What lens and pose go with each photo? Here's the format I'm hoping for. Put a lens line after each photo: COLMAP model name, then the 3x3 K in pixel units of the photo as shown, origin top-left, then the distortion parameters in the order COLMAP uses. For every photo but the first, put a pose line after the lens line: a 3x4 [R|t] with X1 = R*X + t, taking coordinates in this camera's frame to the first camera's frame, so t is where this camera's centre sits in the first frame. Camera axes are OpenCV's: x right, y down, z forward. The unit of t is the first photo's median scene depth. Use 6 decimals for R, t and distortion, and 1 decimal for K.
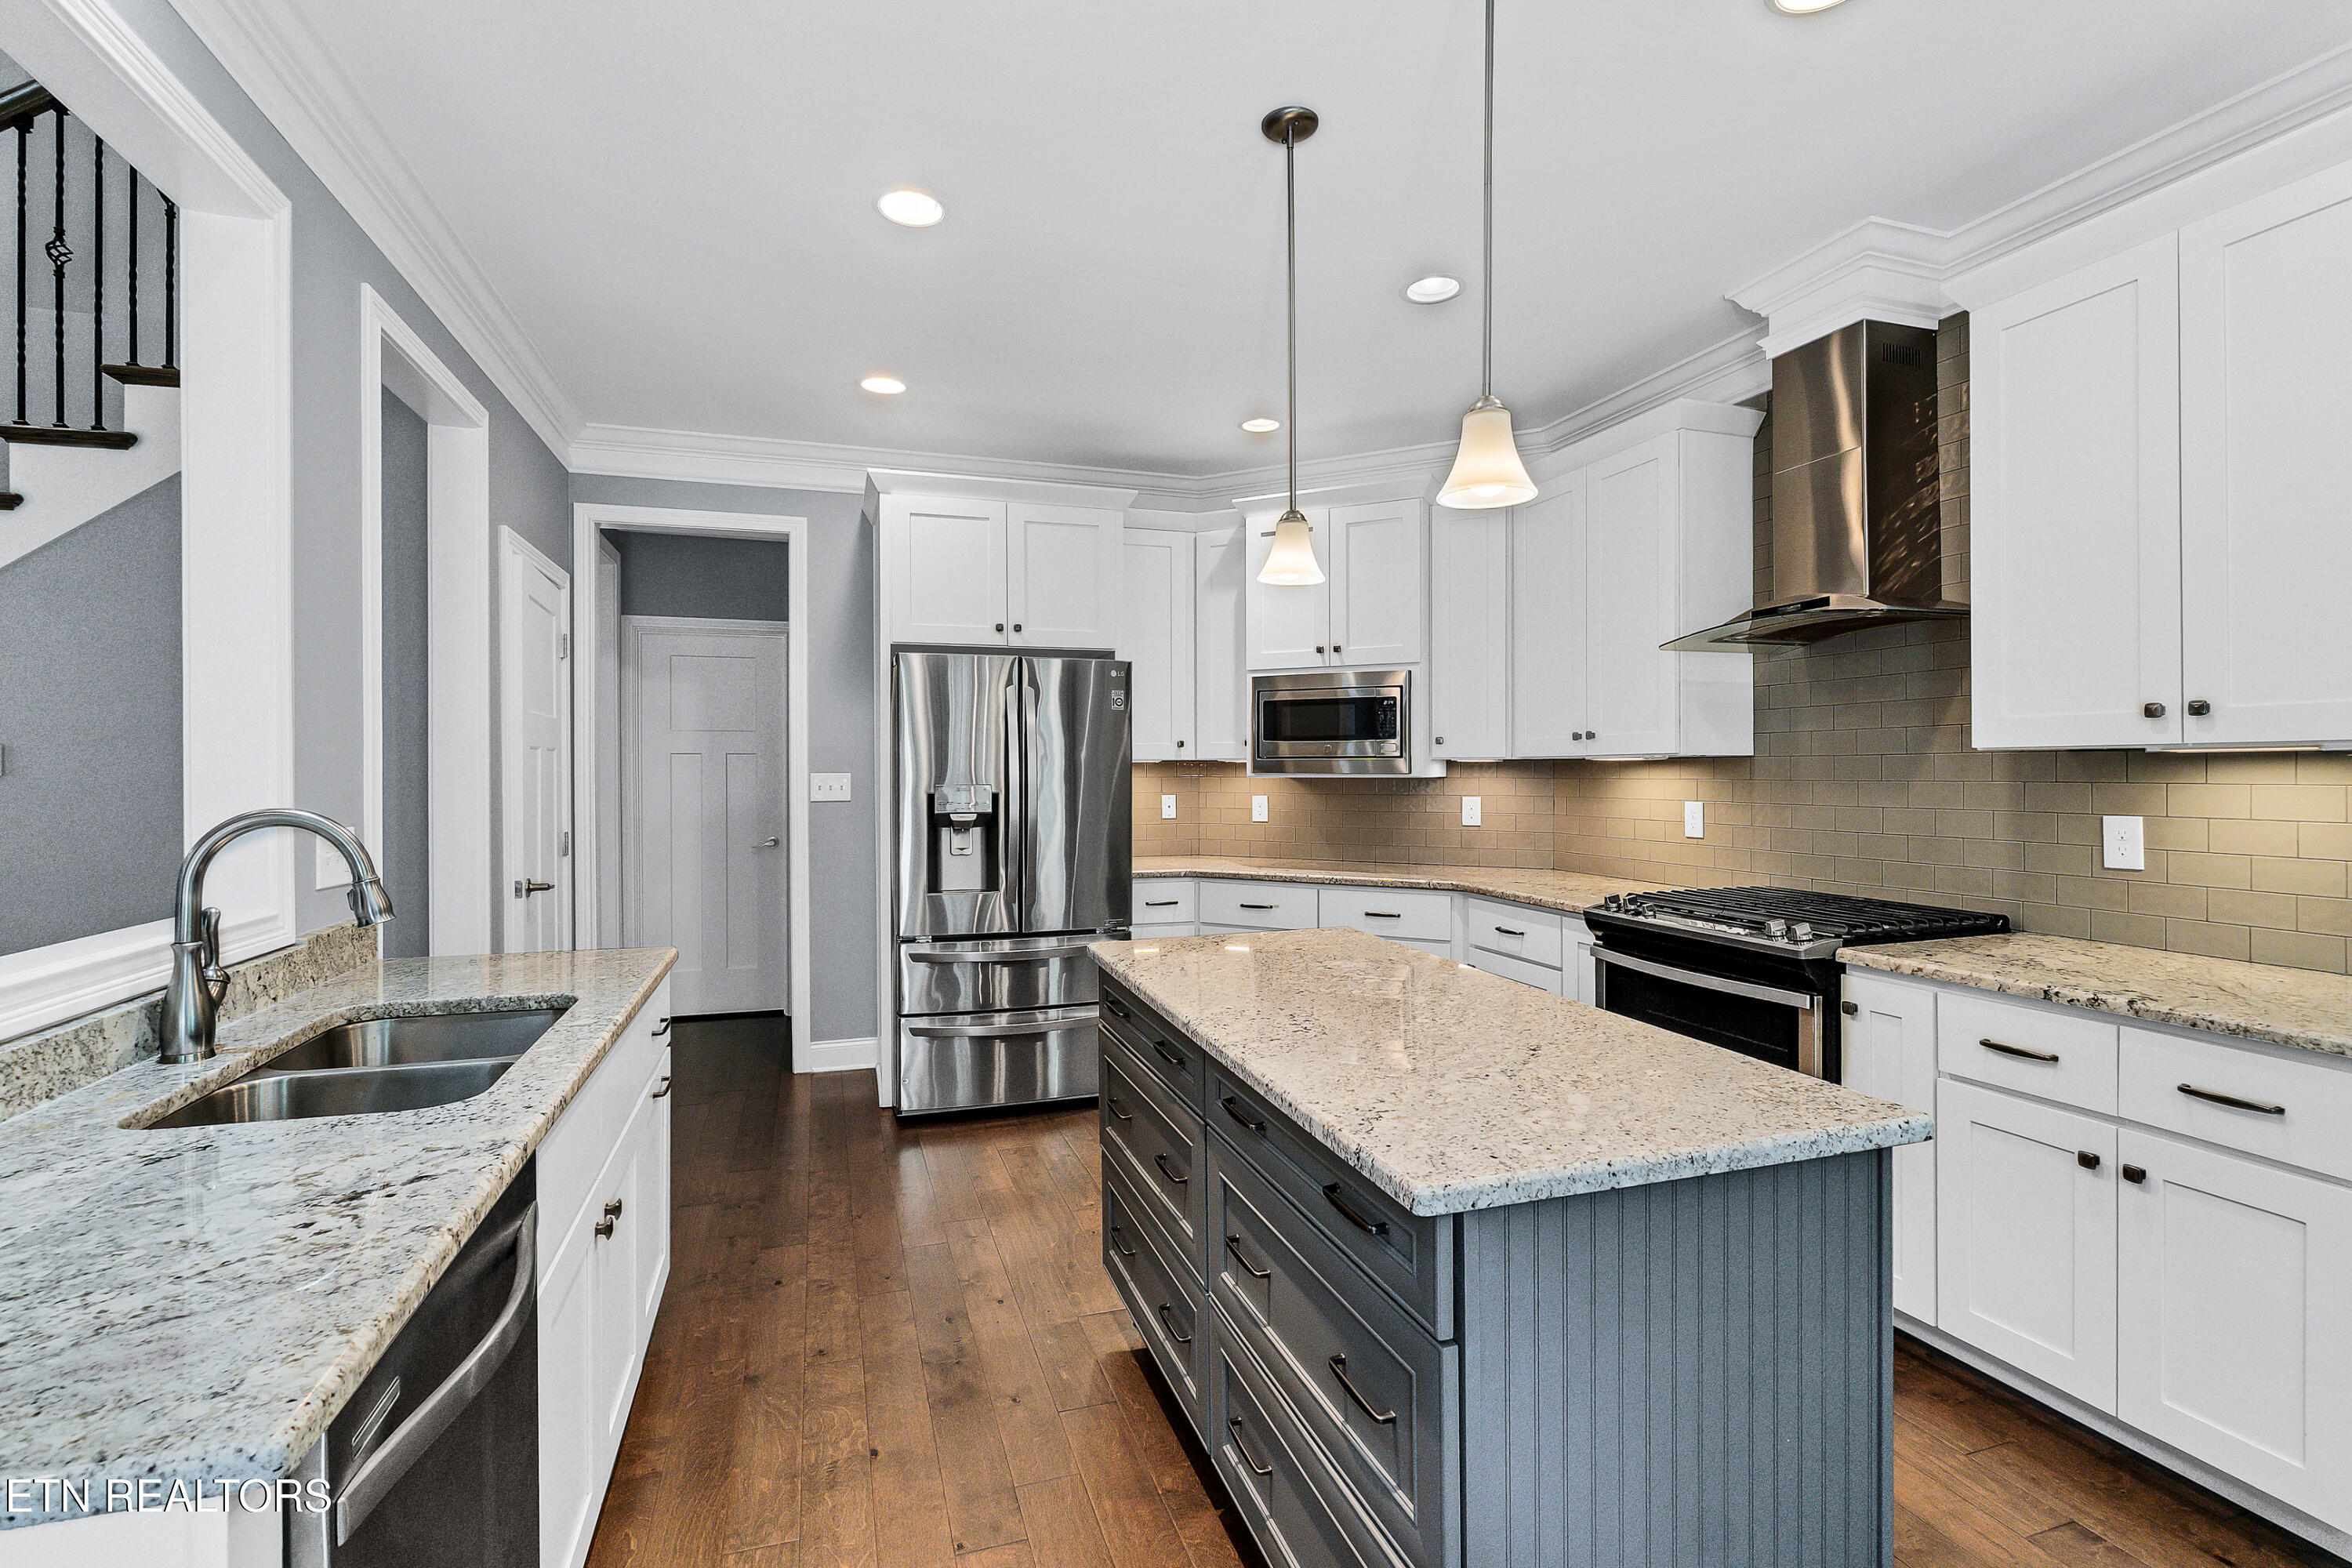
lens RADIAL K [[1011.7, 0, 1167.5], [0, 1011.7, 770.8], [0, 0, 1]] dist [-0.001318, 0.000888]
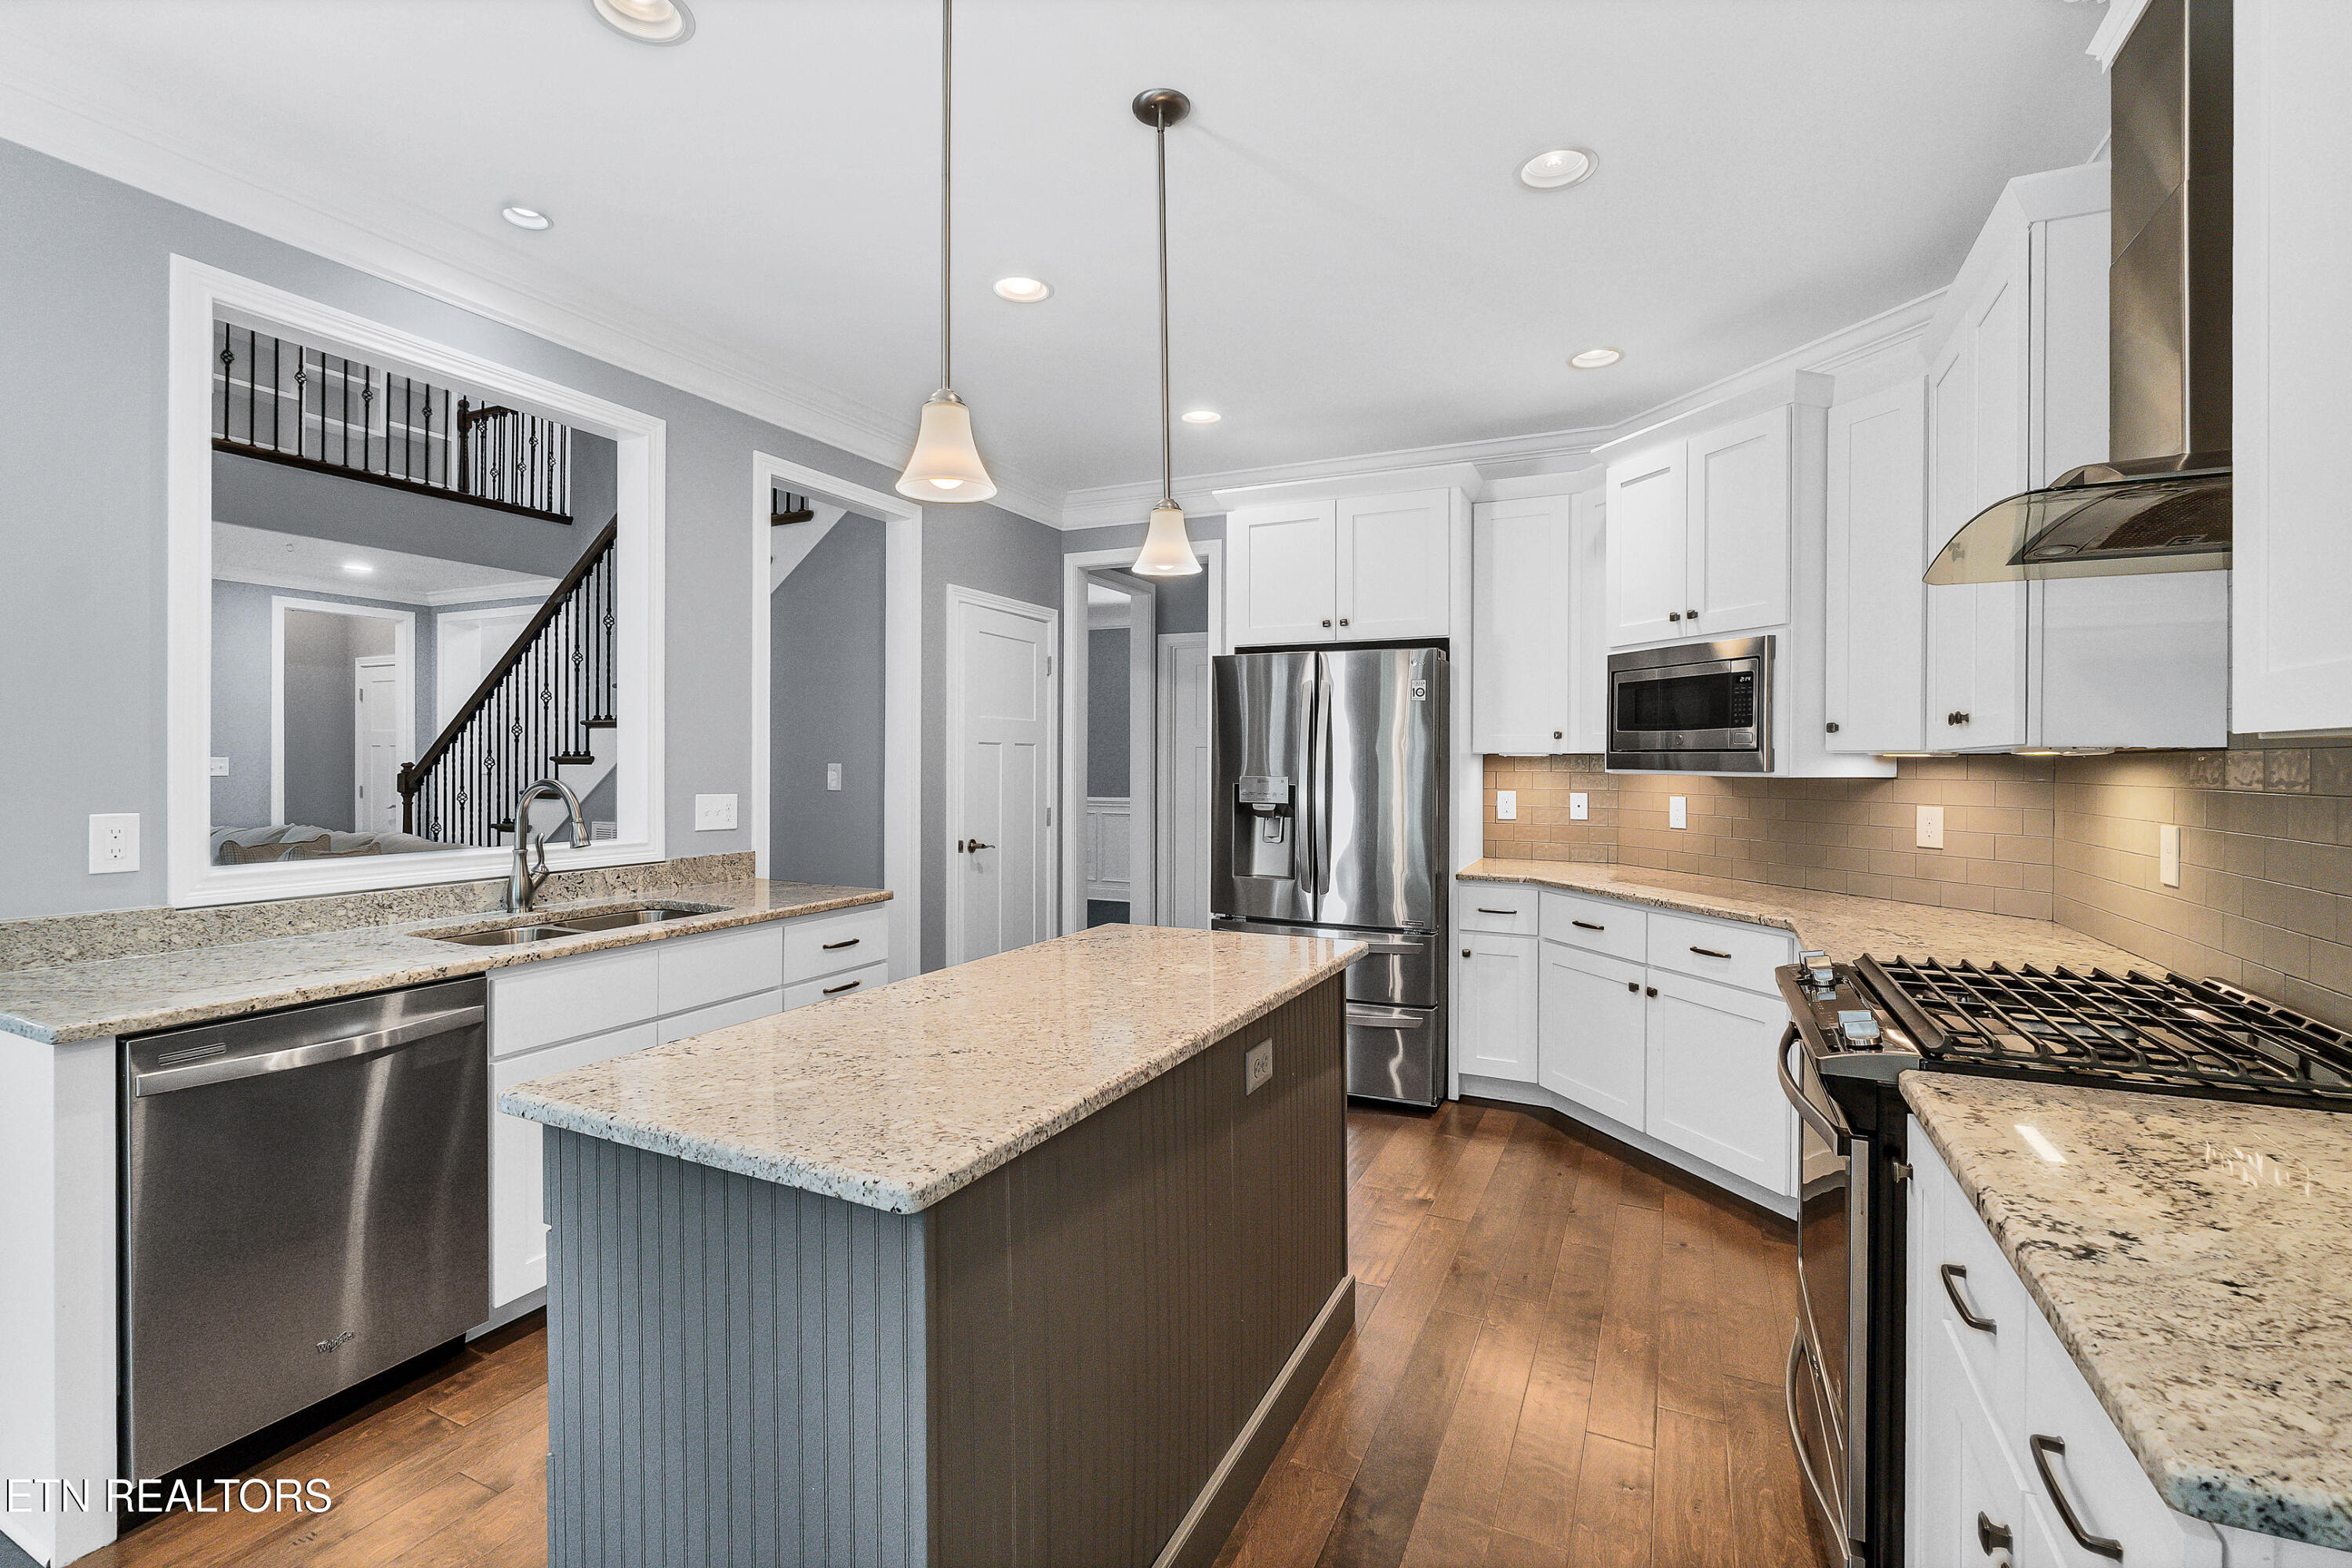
lens RADIAL K [[1011.7, 0, 1192.9], [0, 1011.7, 770.0], [0, 0, 1]] dist [-0.001318, 0.000888]
pose [[0.741379, 0.013118, -0.670959, 0.414639], [-0.007277, 0.999907, 0.011509, -0.004254], [0.671047, -0.003650, 0.741406, 0.149083]]
